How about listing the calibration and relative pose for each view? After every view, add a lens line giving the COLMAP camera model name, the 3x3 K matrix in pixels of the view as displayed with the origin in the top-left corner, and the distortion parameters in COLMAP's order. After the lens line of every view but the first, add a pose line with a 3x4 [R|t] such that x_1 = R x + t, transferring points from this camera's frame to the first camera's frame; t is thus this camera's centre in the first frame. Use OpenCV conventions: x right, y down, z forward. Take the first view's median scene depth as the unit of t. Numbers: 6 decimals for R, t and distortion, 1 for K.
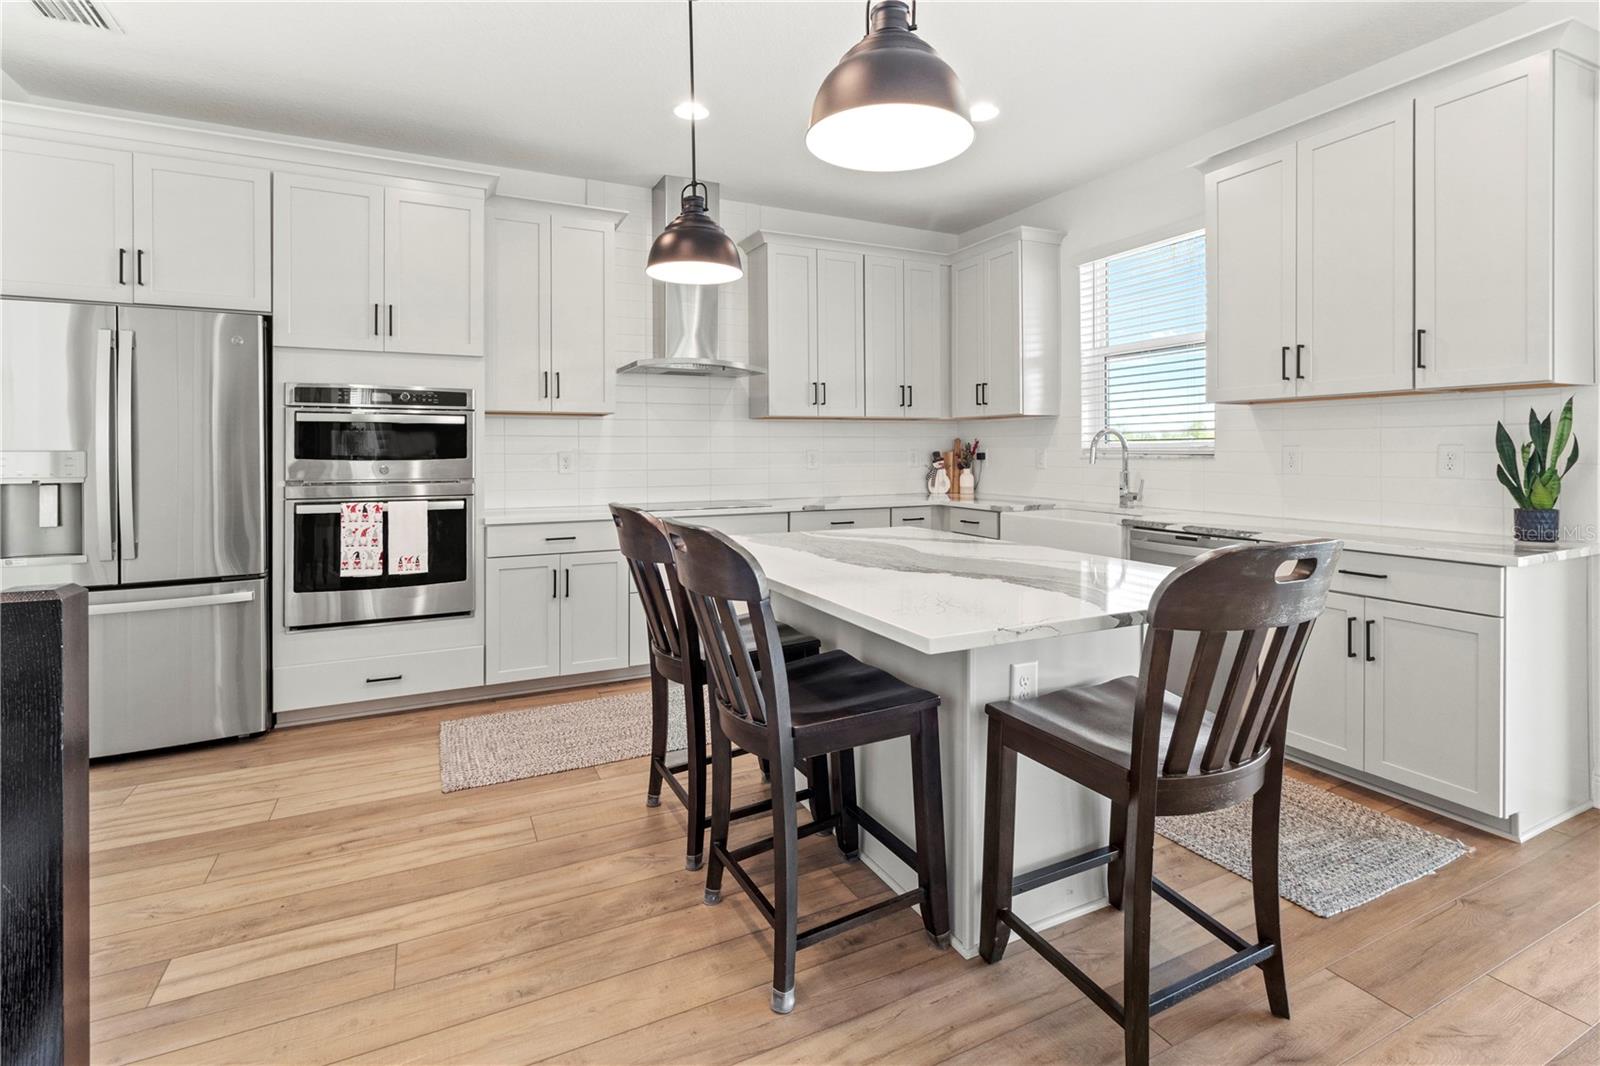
lens RADIAL K [[763.2, 0, 806.6], [0, 763.2, 438.0], [0, 0, 1]] dist [0.001038, -0.000182]
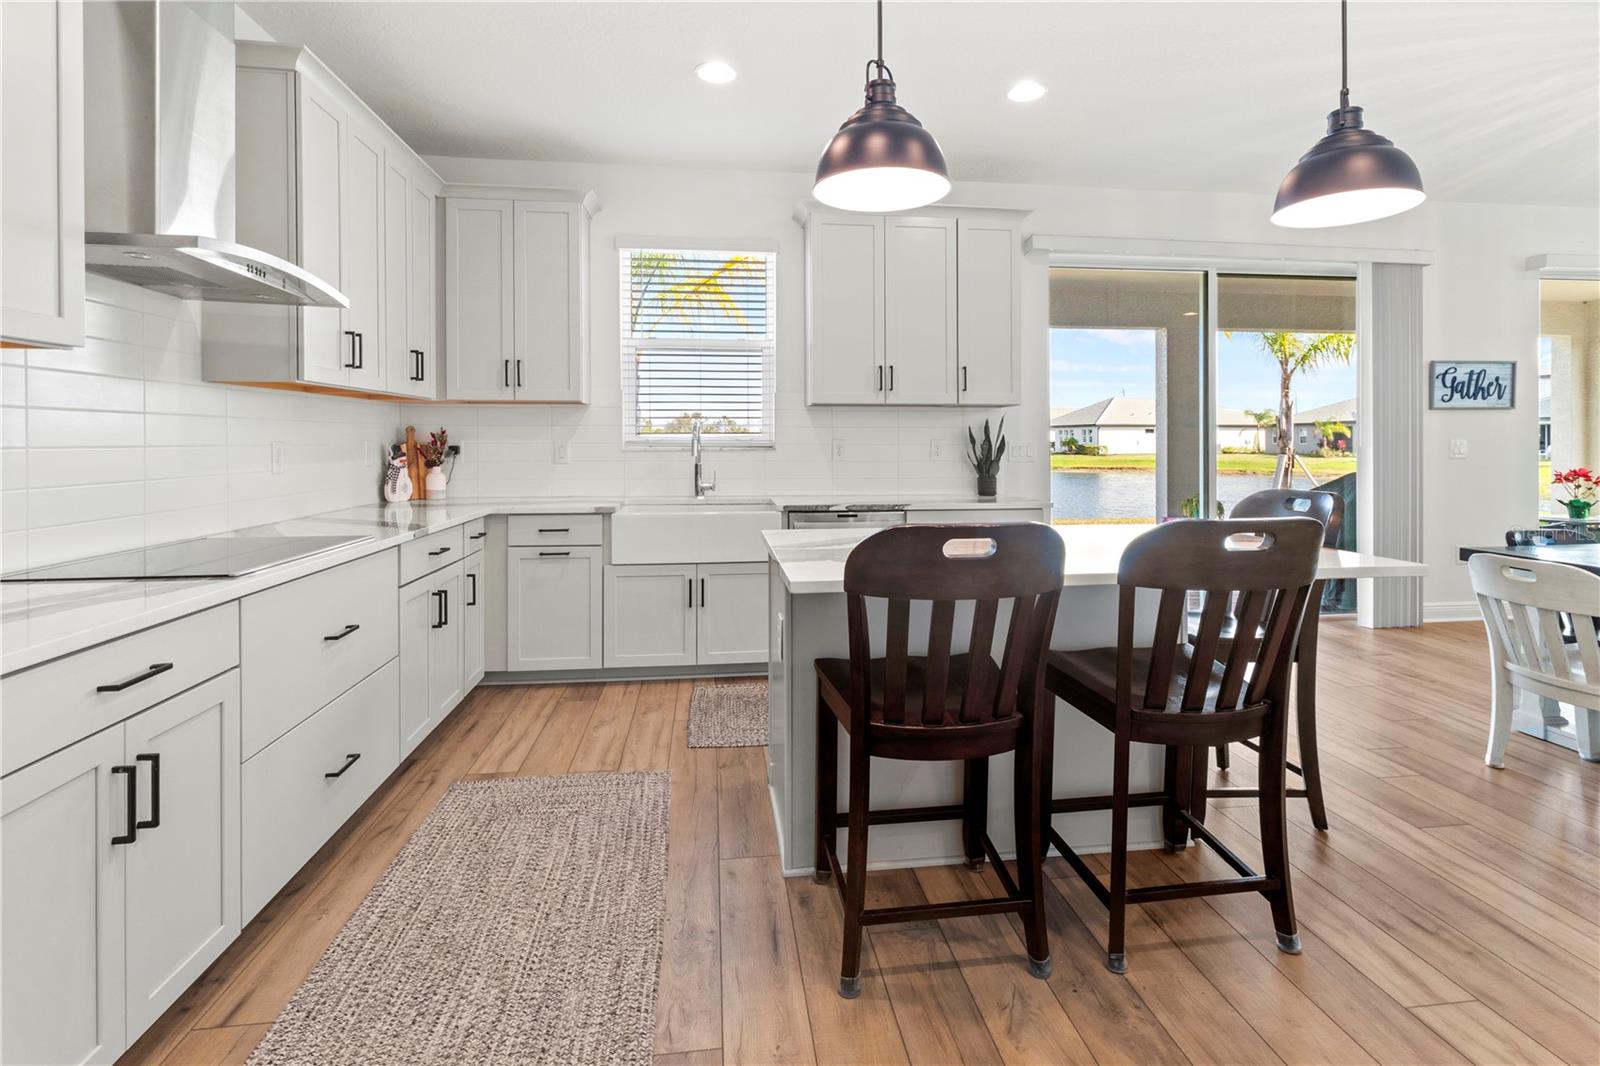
lens RADIAL K [[763.2, 0, 806.6], [0, 763.2, 438.0], [0, 0, 1]] dist [0.001038, -0.000182]
pose [[0.317206, 0.006267, 0.948336, -0.651516], [-0.016488, 0.999863, -0.001093, 0.009854], [-0.948213, -0.015290, 0.317266, 0.658787]]
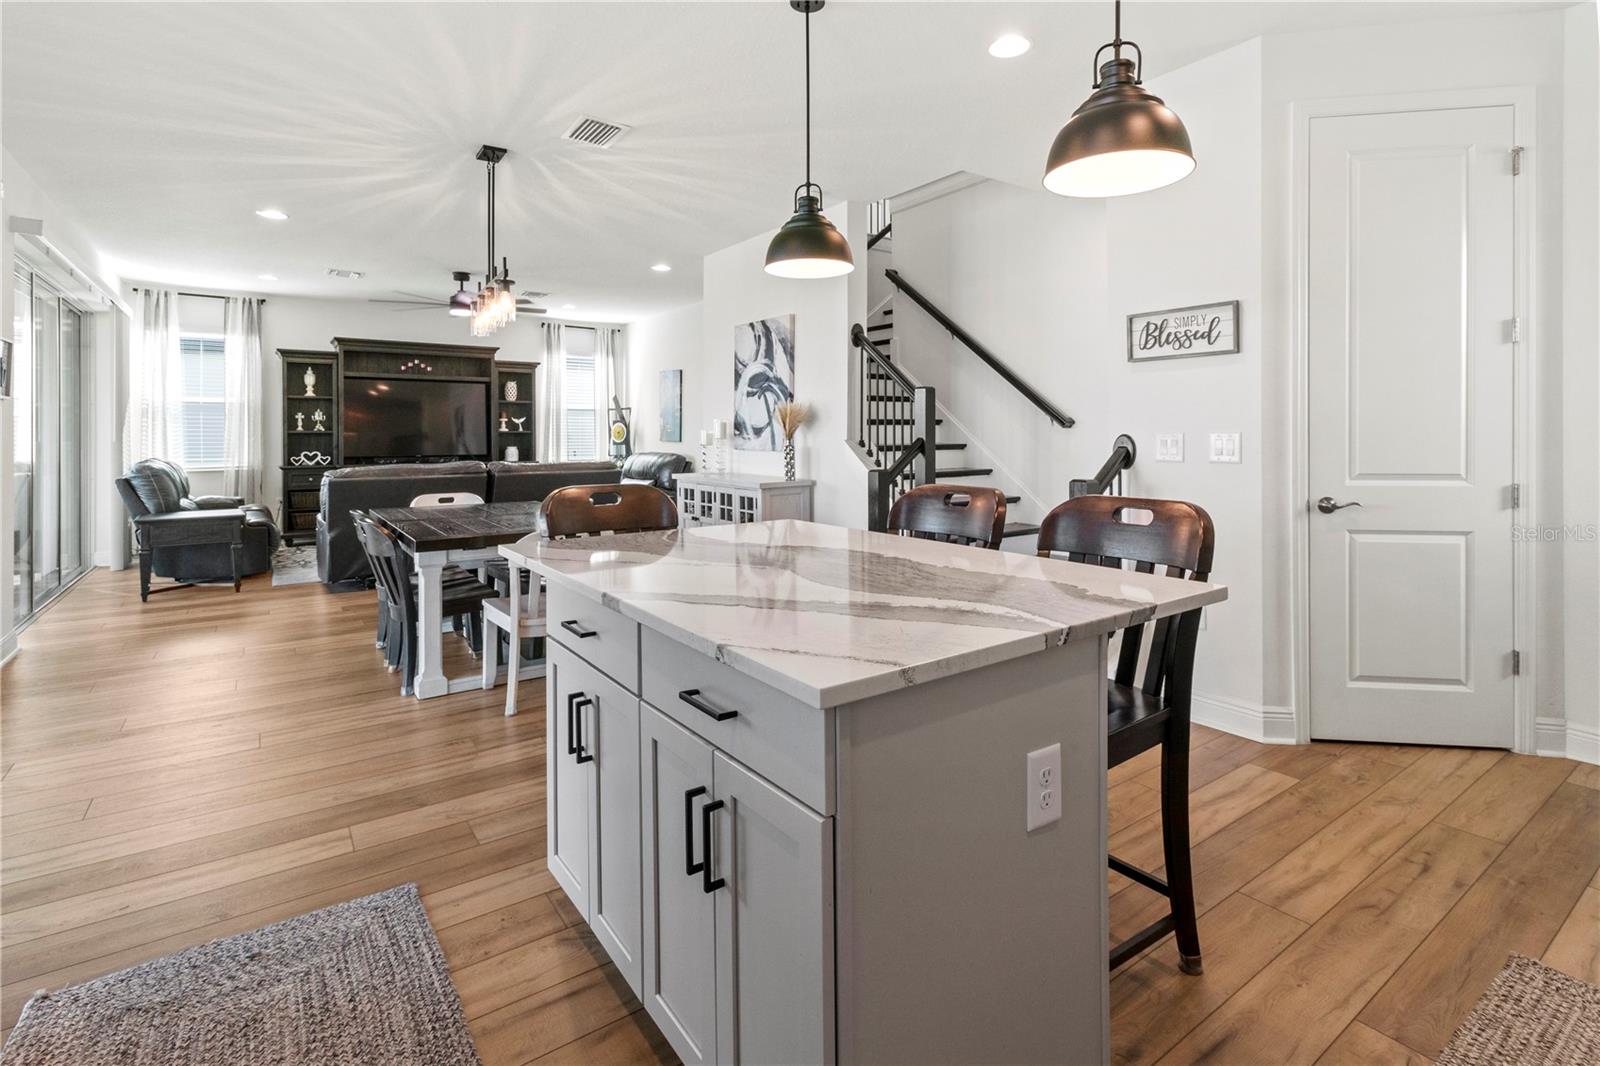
lens RADIAL K [[763.2, 0, 806.6], [0, 763.2, 438.0], [0, 0, 1]] dist [0.001038, -0.000182]
pose [[-0.987750, 0.006281, -0.155920, 0.181674], [0.008624, 0.999860, -0.014355, 0.022129], [0.155808, -0.015524, -0.987665, 1.275583]]
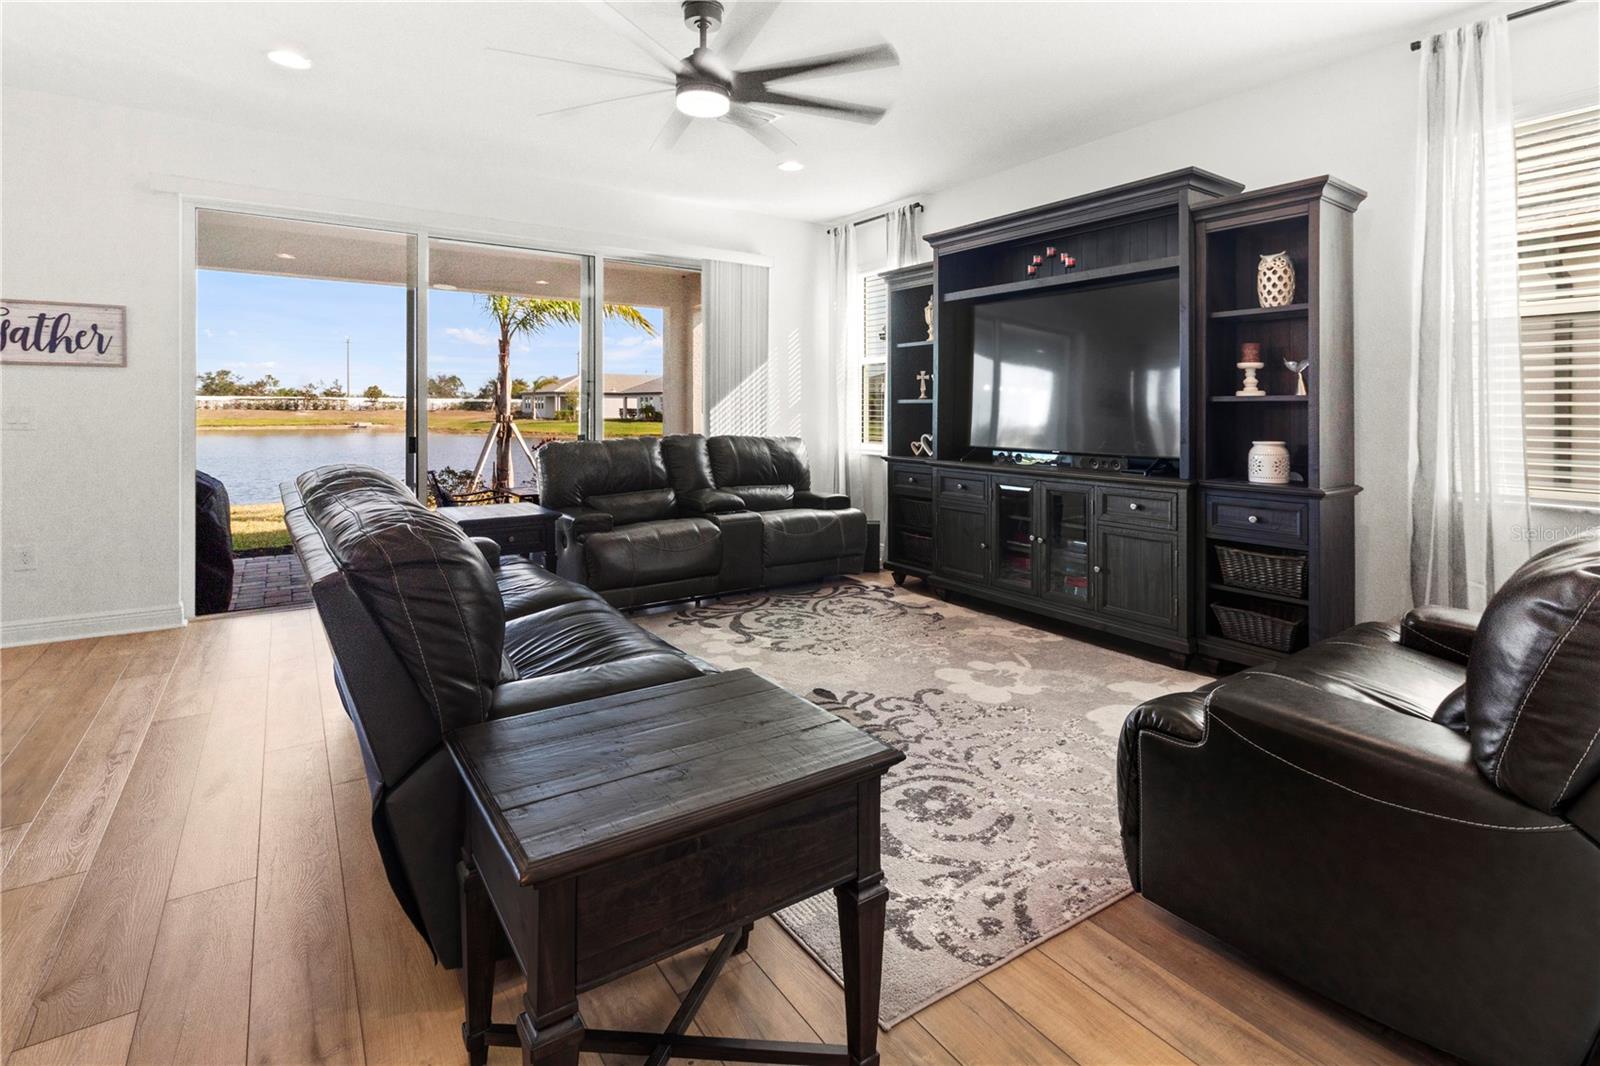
lens RADIAL K [[763.2, 0, 806.6], [0, 763.2, 438.0], [0, 0, 1]] dist [0.001038, -0.000182]
pose [[-0.135691, -0.034140, 0.990163, -0.095465], [-0.021098, 0.999279, 0.031563, -0.021056], [-0.990527, -0.016607, -0.136314, -1.111069]]
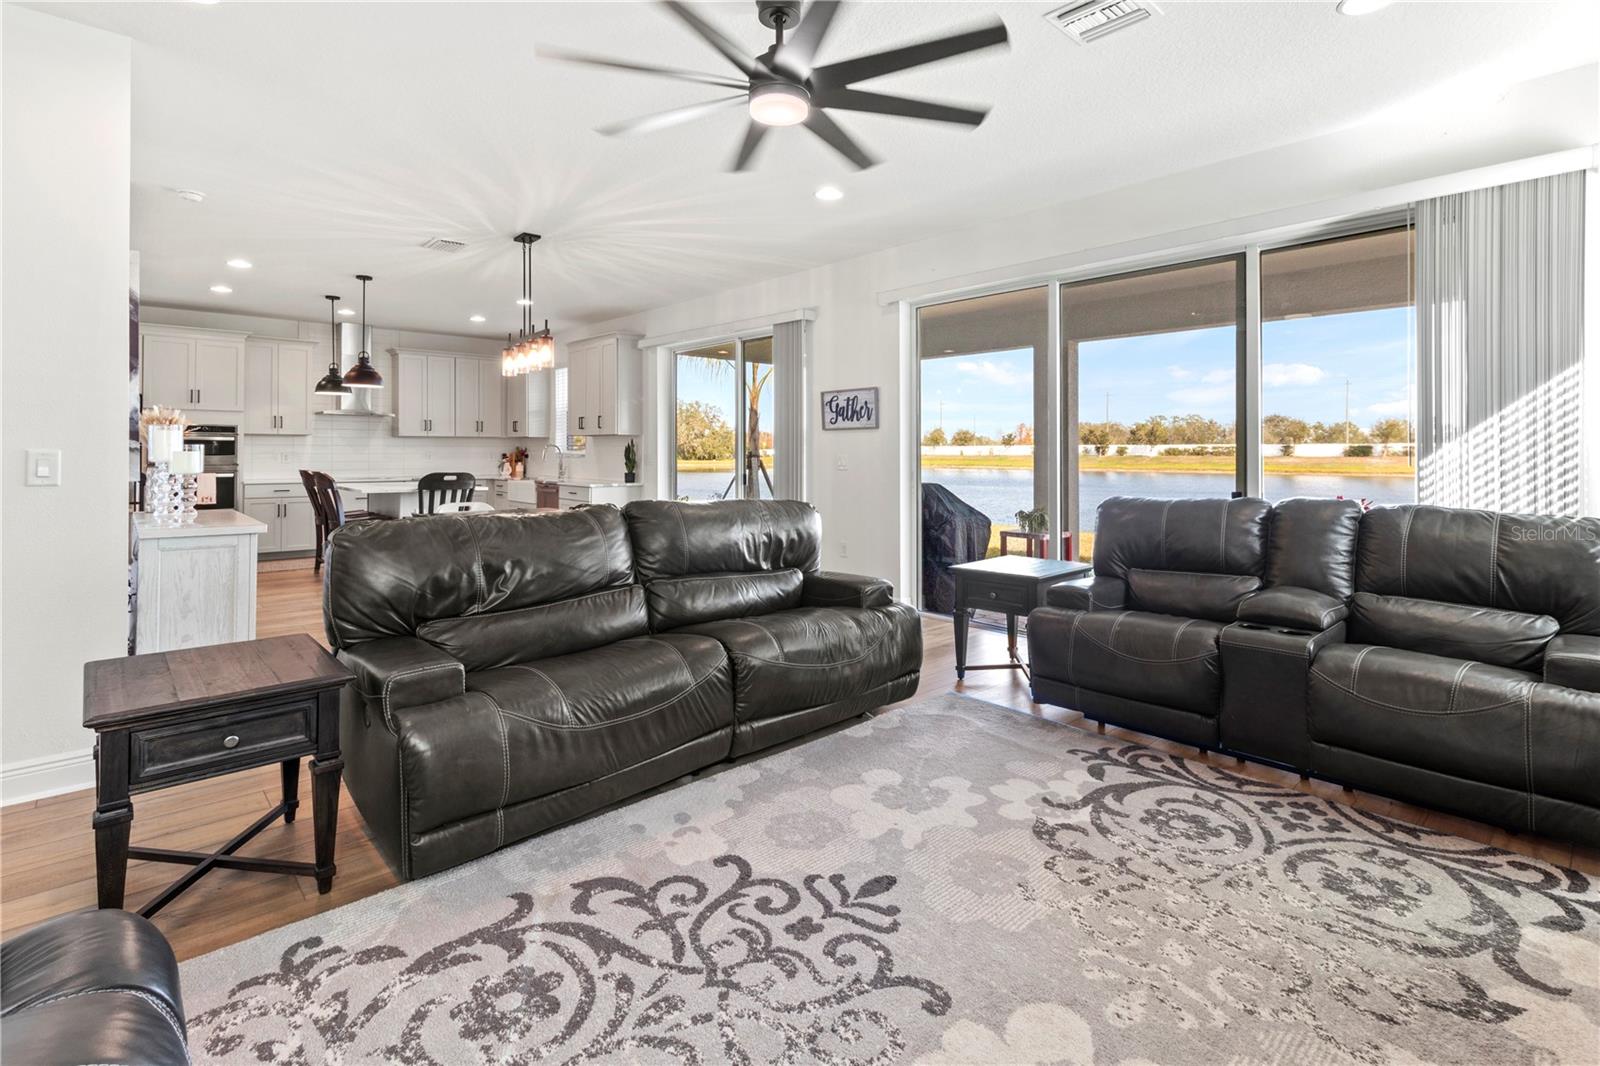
lens RADIAL K [[763.7, 0, 828.1], [0, 763.7, 439.5], [0, 0, 1]] dist [-0.003989, -0.000459]
pose [[0.952771, 0.011270, 0.303482, 0.607160], [-0.011633, 0.999932, -0.000613, -0.044517], [-0.303468, -0.002947, 0.952837, -1.870854]]
